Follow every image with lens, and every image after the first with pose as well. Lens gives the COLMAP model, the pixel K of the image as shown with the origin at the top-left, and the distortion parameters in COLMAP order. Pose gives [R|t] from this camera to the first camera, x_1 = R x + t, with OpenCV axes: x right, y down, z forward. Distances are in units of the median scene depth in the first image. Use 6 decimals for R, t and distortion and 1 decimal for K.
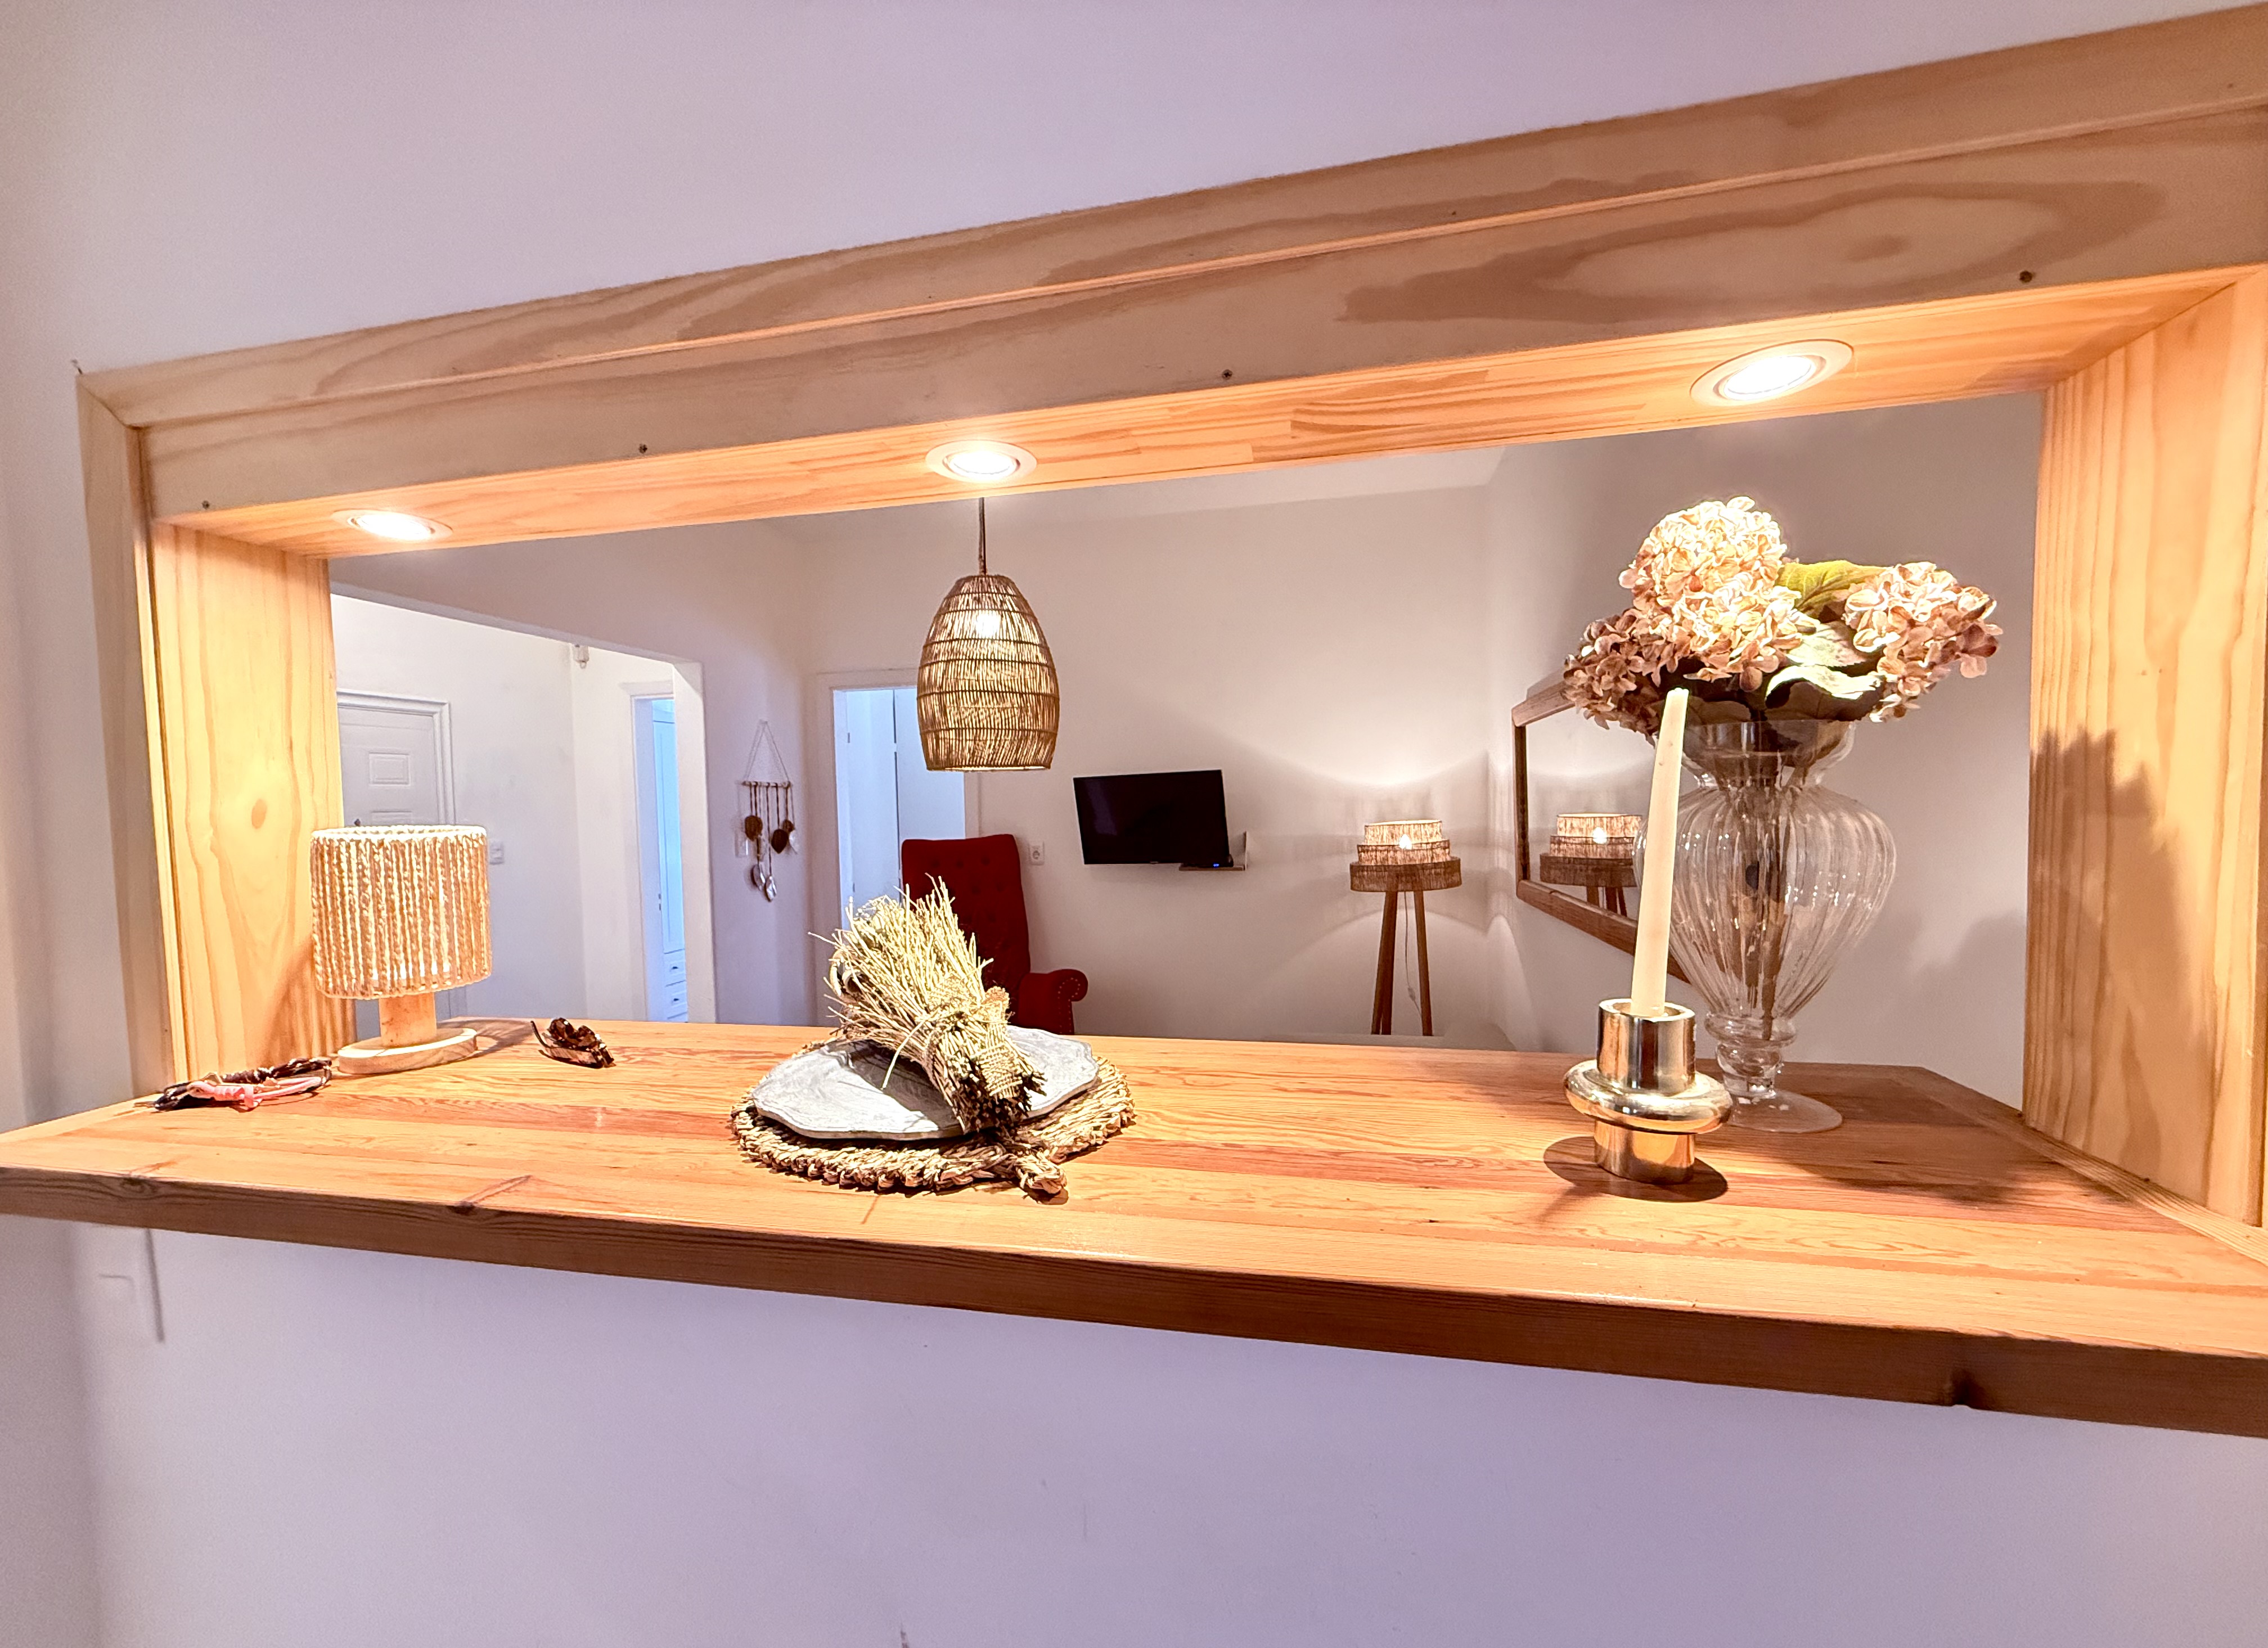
lens RADIAL K [[901.5, 0, 1128.6], [0, 901.5, 840.8], [0, 0, 1]] dist [-0.000329, 0.000171]
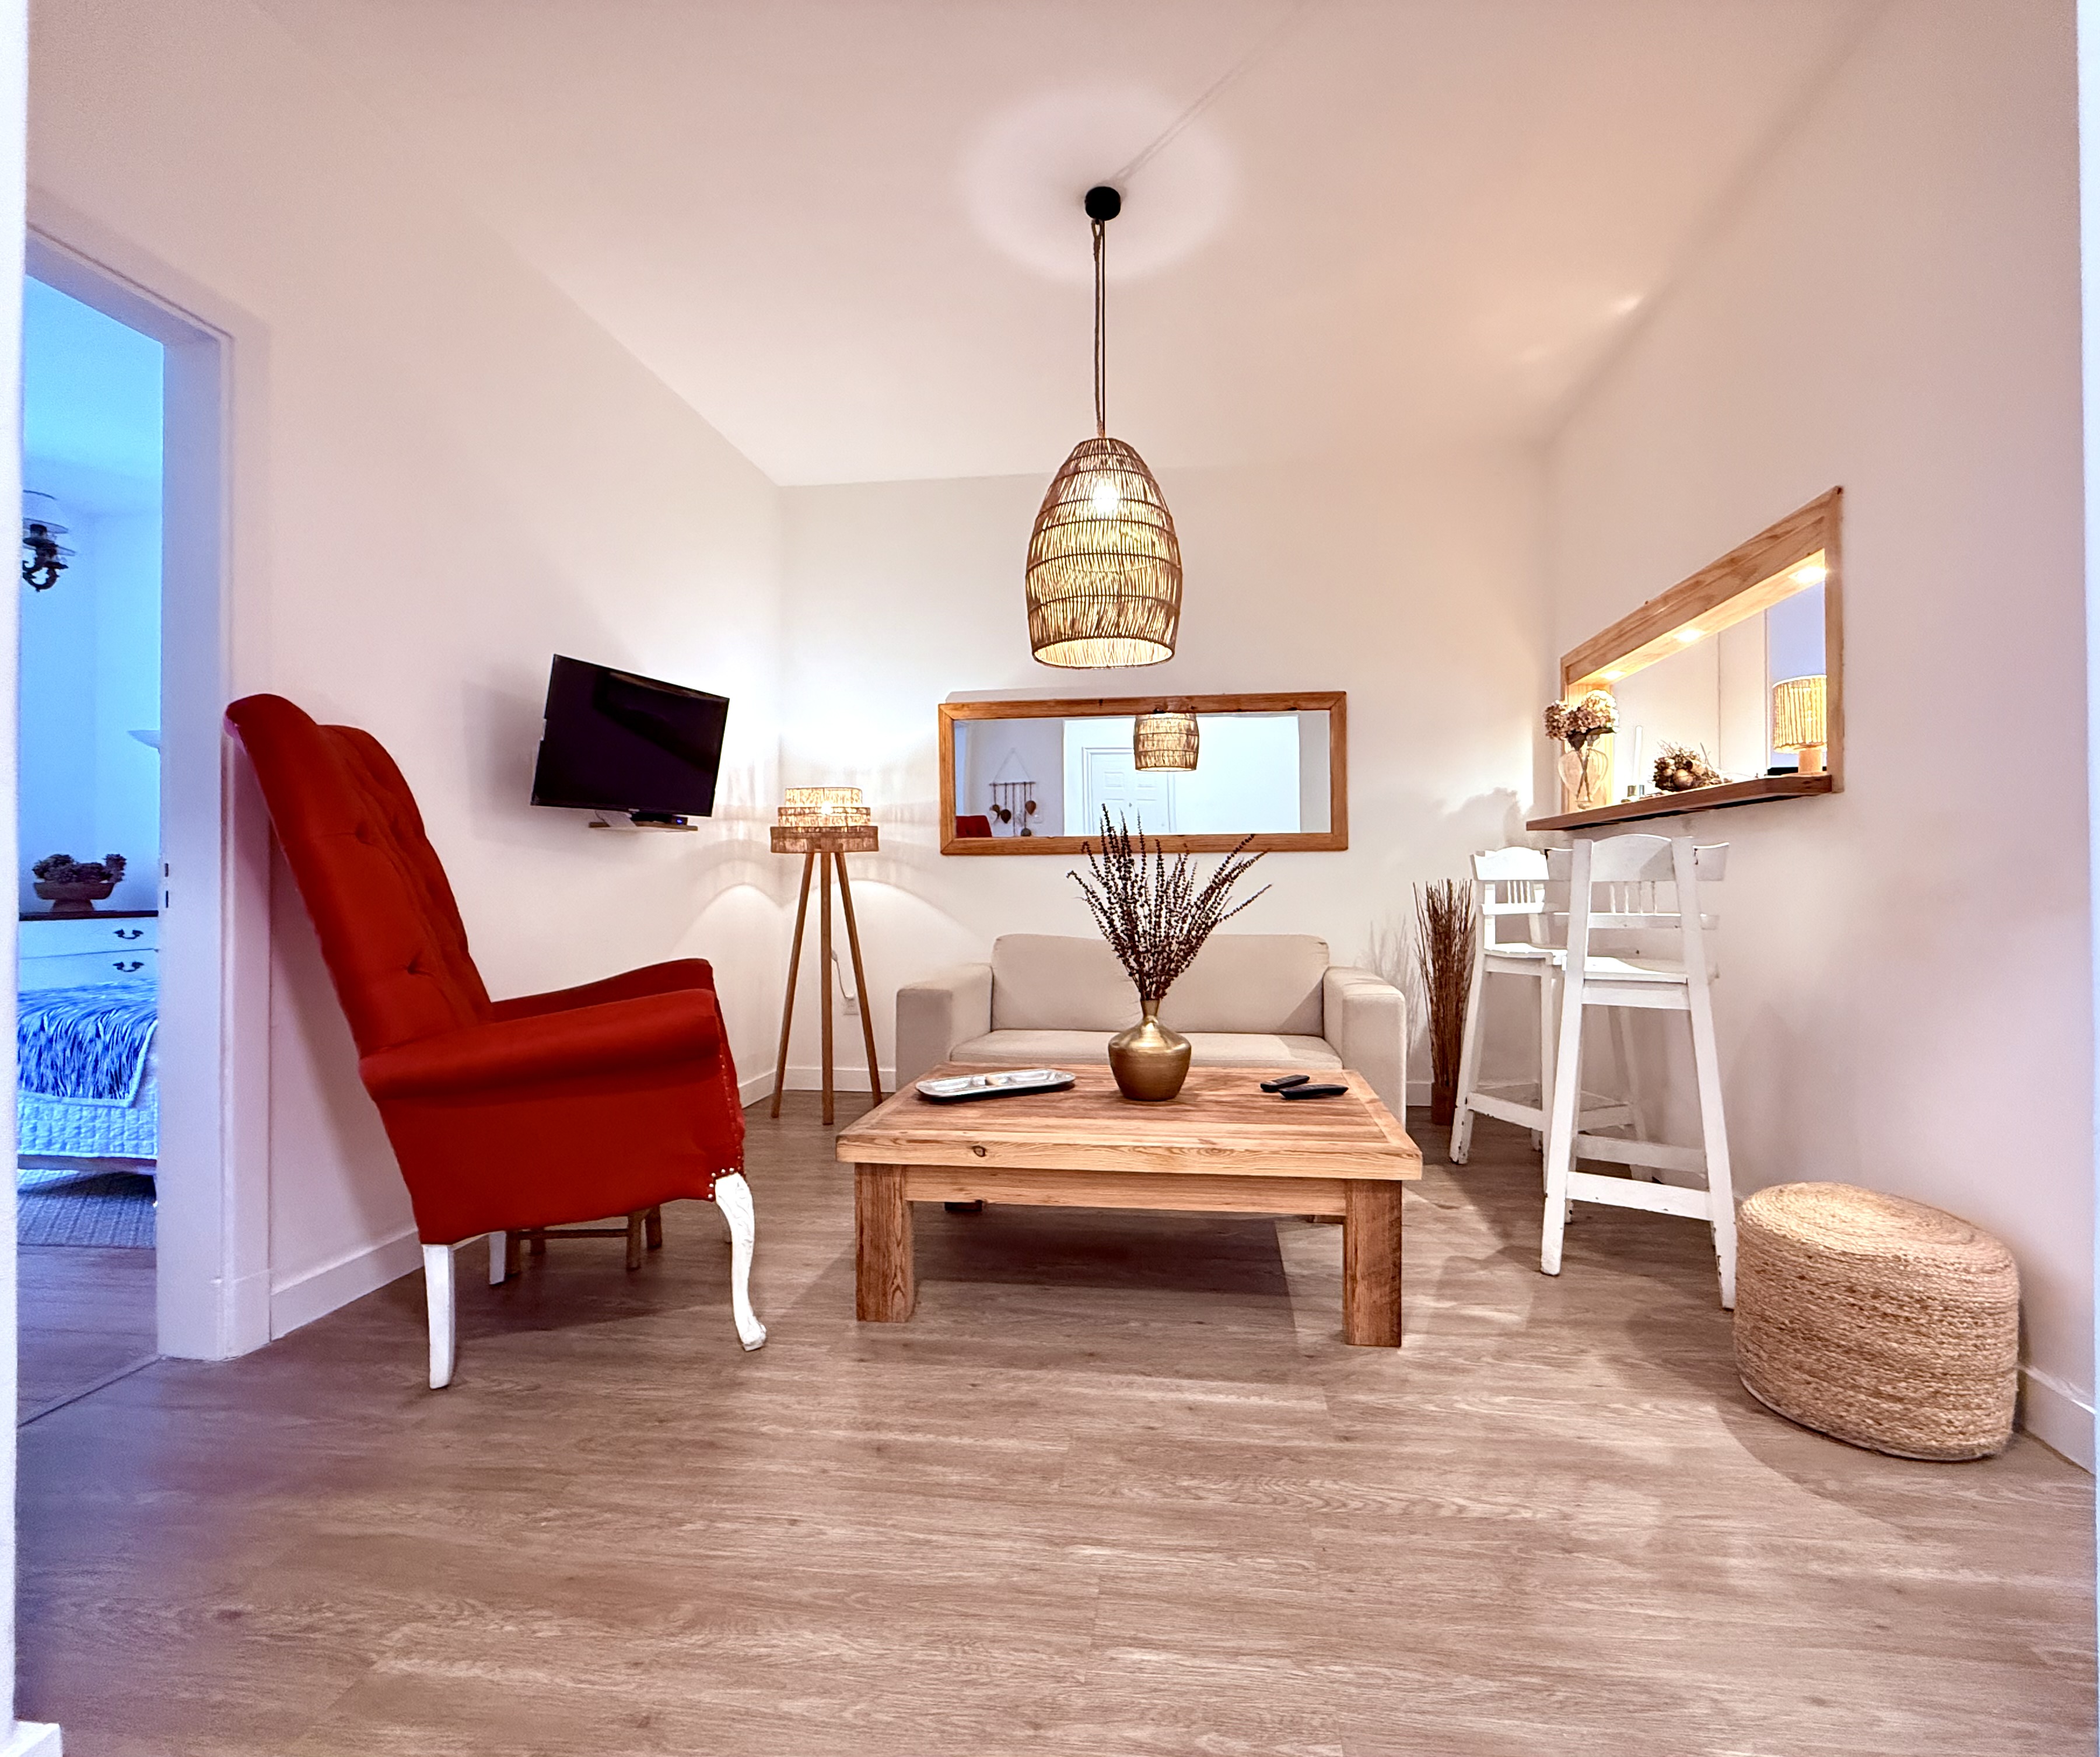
lens RADIAL K [[935.2, 0, 1111.0], [0, 935.2, 876.5], [0, 0, 1]] dist [-0.000680, 0.000028]
pose [[-0.106838, 0.026127, 0.993933, -1.102951], [0.048419, 0.998605, -0.021045, 0.164947], [-0.993097, 0.045877, -0.107954, 1.125639]]
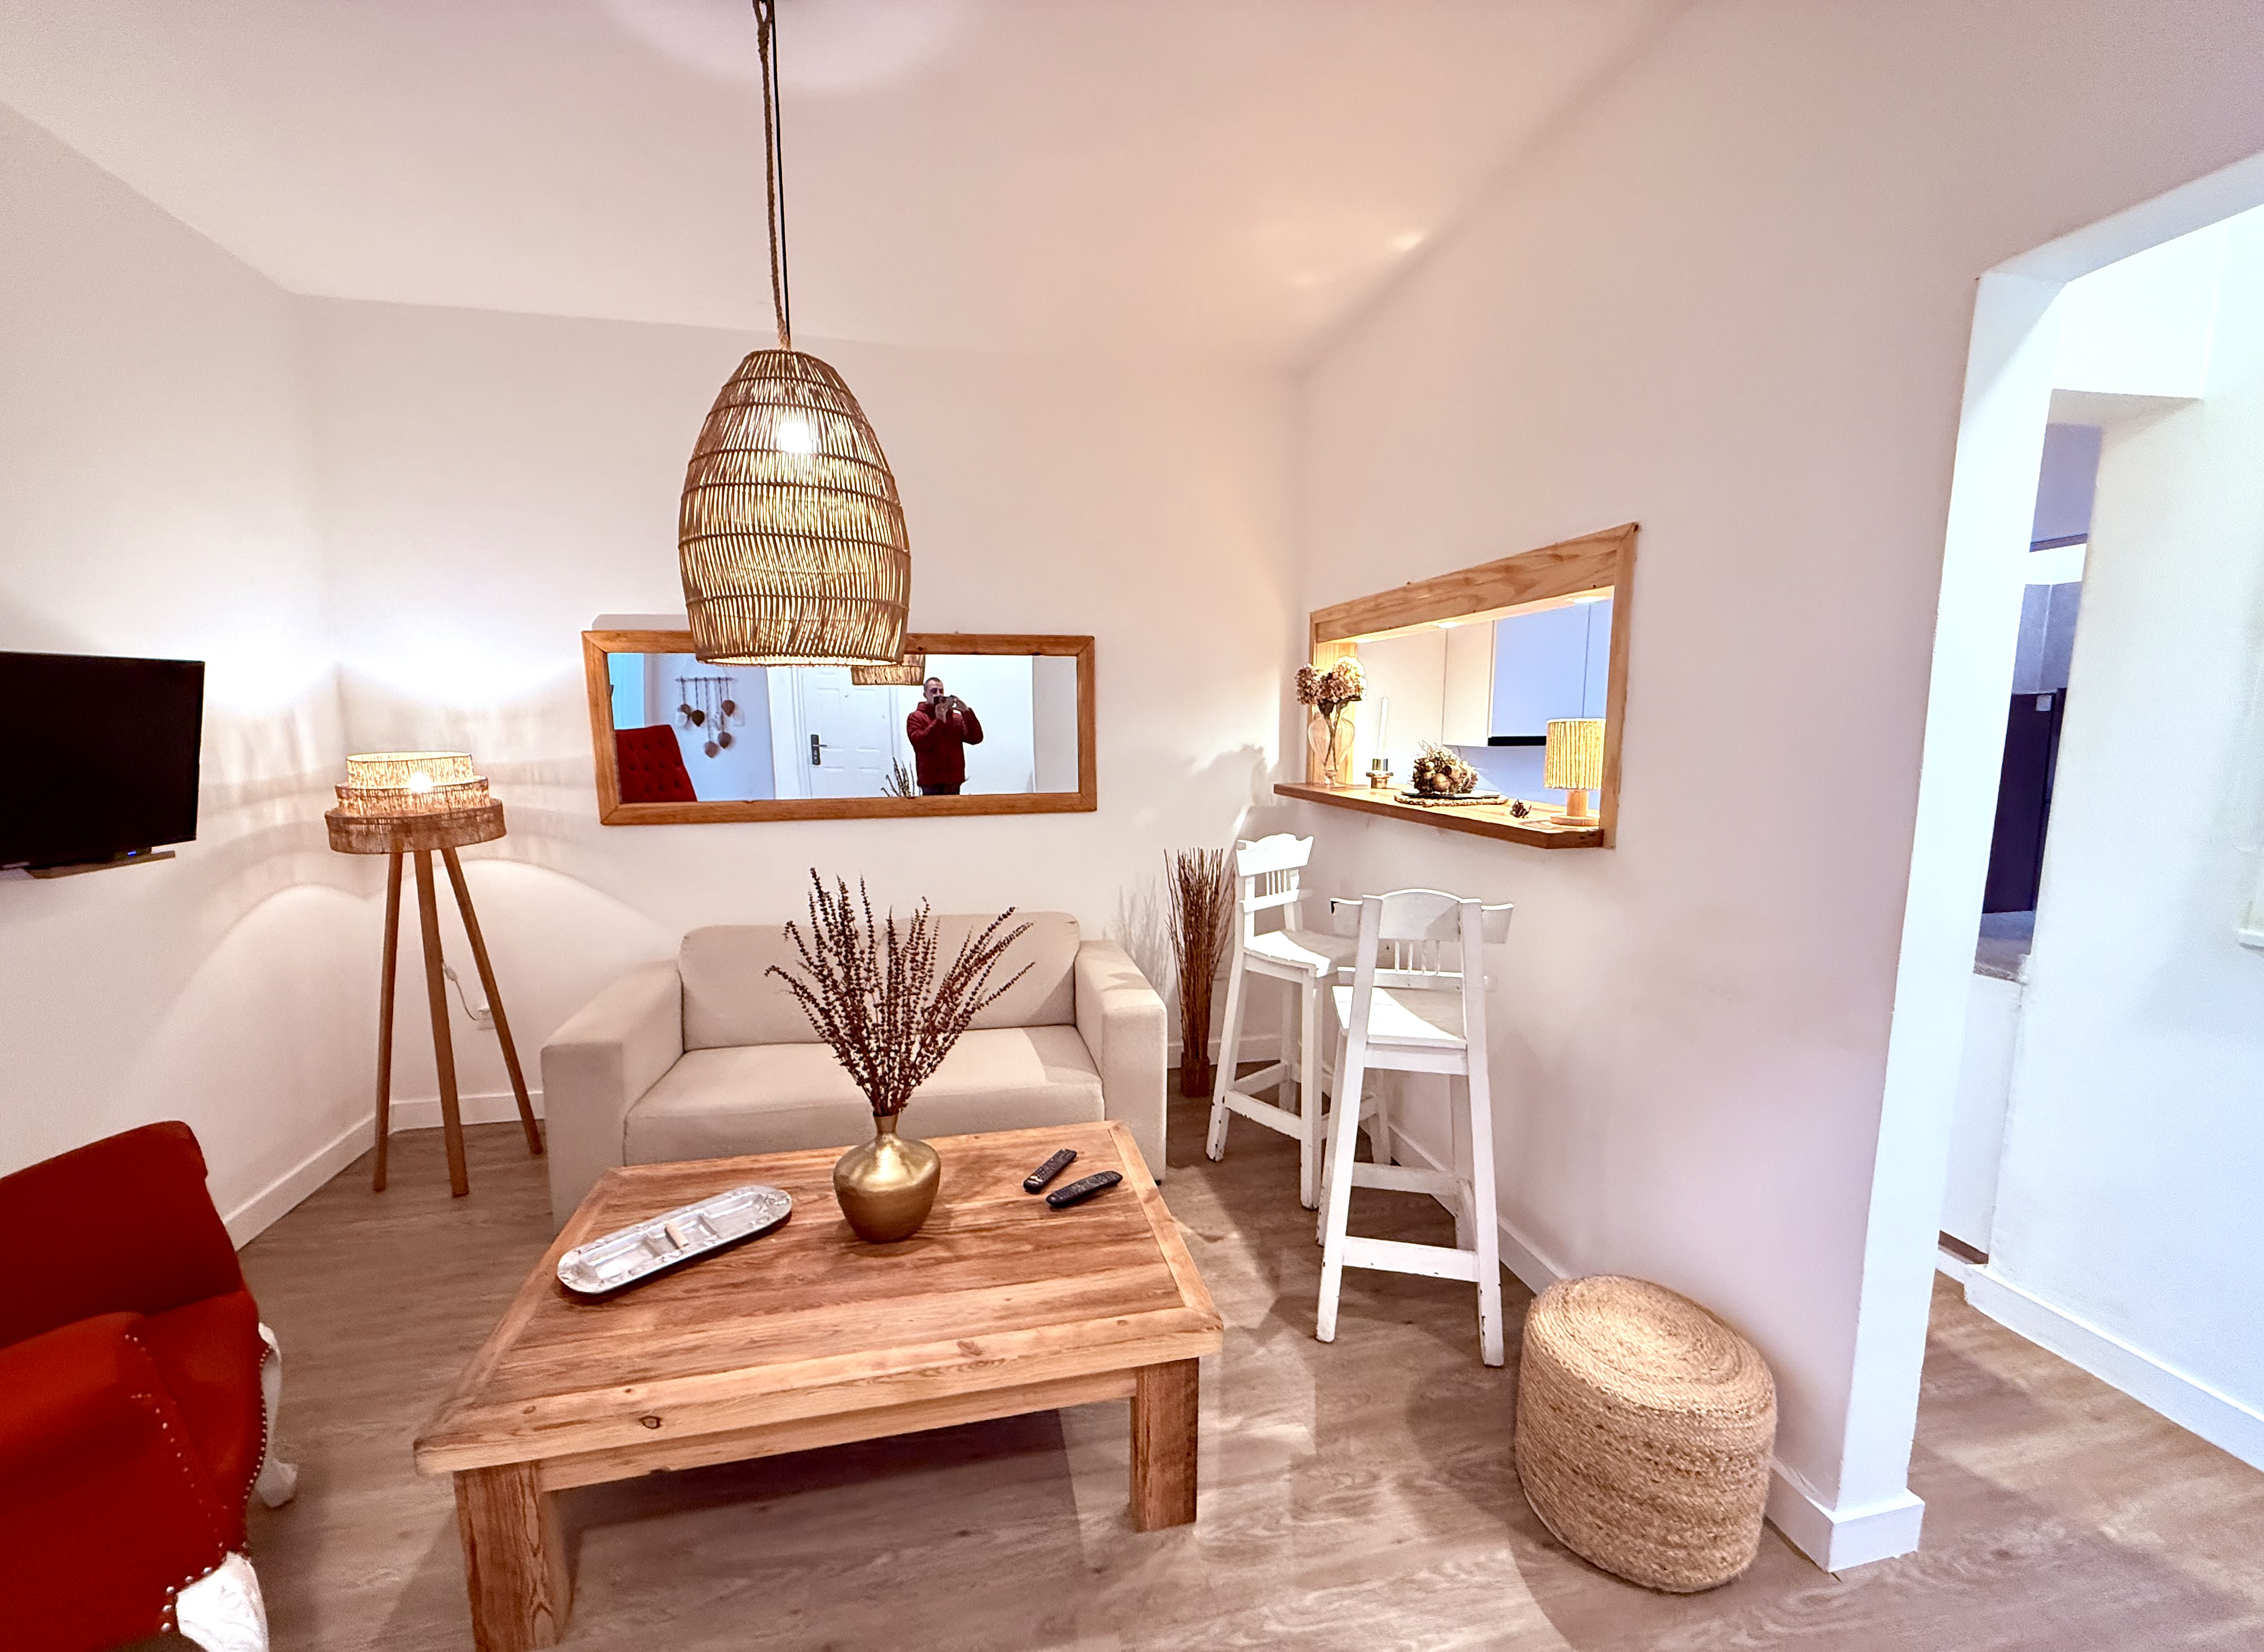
lens RADIAL K [[900.0, 0, 1126.6], [0, 900.0, 842.7], [0, 0, 1]] dist [-0.000329, 0.000171]
pose [[-0.410249, -0.101865, 0.906267, -0.882446], [0.050636, 0.989665, 0.134161, -0.026561], [-0.910567, 0.100929, -0.400851, 1.083055]]
